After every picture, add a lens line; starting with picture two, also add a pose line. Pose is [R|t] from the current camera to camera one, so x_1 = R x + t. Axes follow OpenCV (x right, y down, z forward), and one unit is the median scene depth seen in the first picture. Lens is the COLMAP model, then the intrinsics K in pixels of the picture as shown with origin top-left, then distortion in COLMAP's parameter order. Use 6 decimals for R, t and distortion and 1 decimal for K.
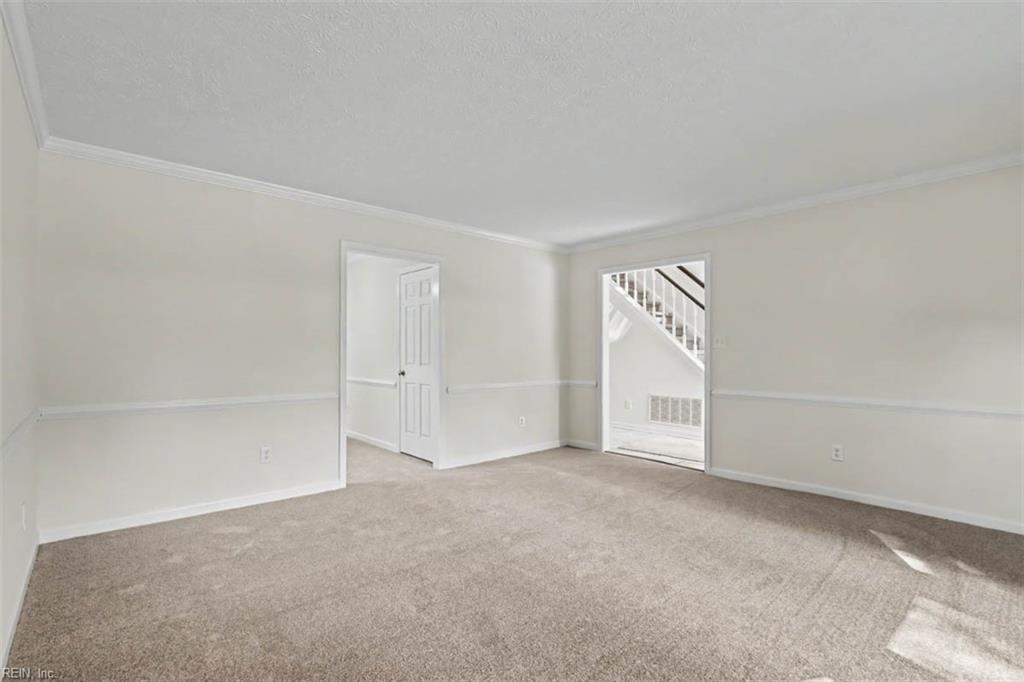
lens RADIAL K [[471.5, 0, 512.1], [0, 471.5, 348.8], [0, 0, 1]] dist [-0.000314, 0.000236]
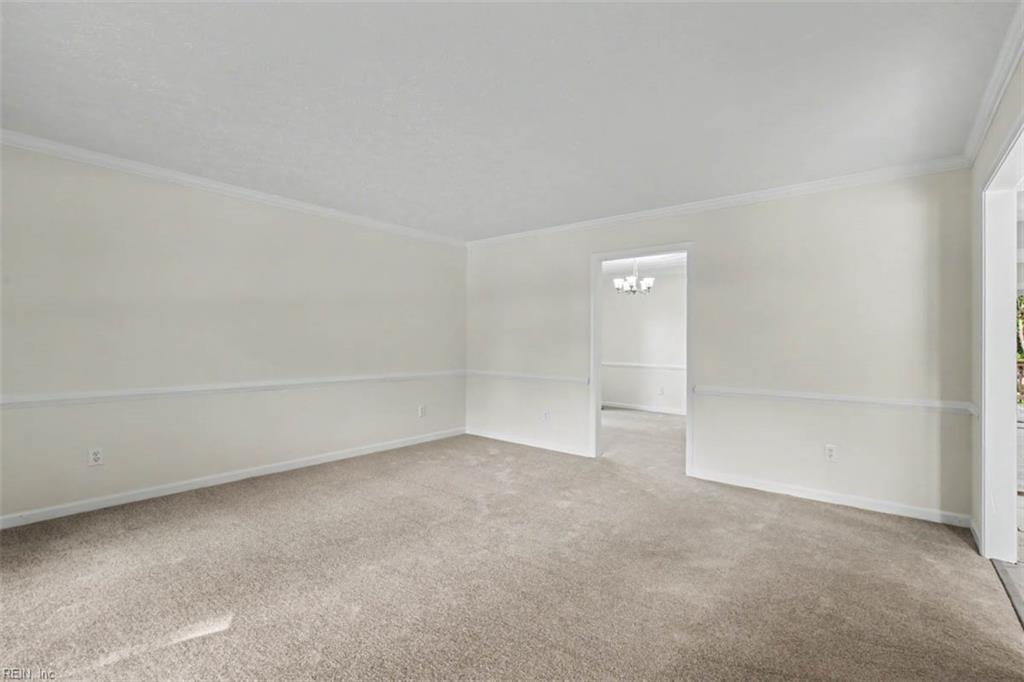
lens RADIAL K [[471.5, 0, 509.5], [0, 471.5, 337.1], [0, 0, 1]] dist [-0.000314, 0.000236]
pose [[0.150755, -0.004722, -0.988560, 0.662652], [0.004242, 0.999982, -0.004129, -0.007569], [0.988562, -0.003571, 0.150772, 0.501458]]
